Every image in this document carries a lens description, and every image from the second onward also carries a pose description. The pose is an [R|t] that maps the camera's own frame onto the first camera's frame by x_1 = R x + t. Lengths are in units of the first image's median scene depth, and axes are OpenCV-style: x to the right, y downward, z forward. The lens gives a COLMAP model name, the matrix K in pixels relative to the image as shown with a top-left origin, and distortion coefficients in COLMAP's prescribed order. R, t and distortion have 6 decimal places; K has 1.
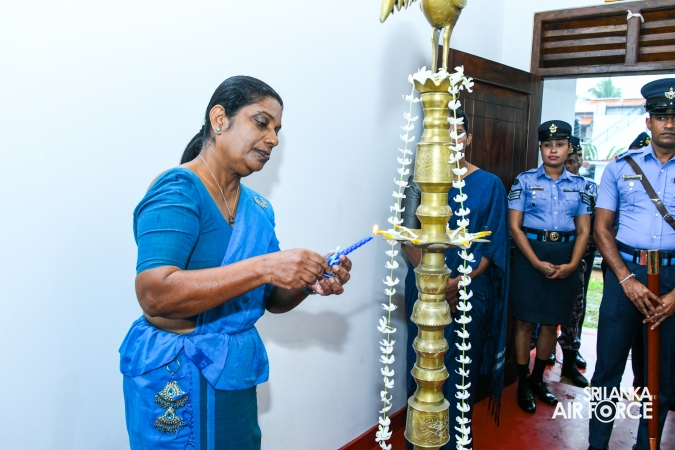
lens RADIAL K [[542.4, 0, 337.1], [0, 542.4, 230.4], [0, 0, 1]] dist [-0.073140, 0.012620]
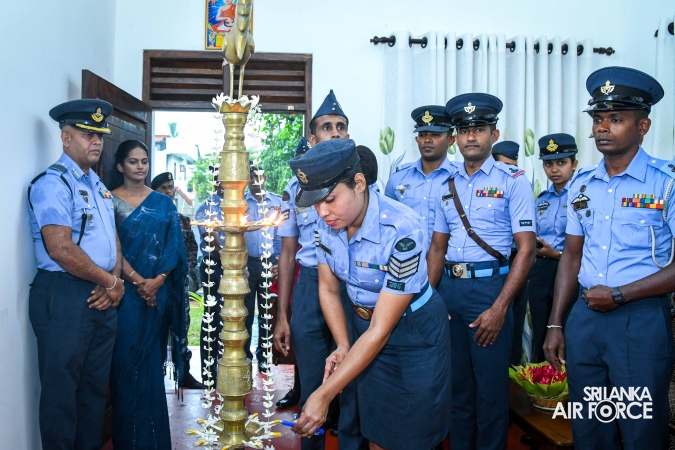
lens RADIAL K [[579.0, 0, 267.3], [0, 579.0, 224.9], [0, 0, 1]] dist [-0.066334, 0.015545]
pose [[0.763619, -0.039471, 0.644460, -0.623836], [0.090772, 0.994779, -0.046629, 0.080558], [-0.639255, 0.094106, 0.763215, -0.087103]]
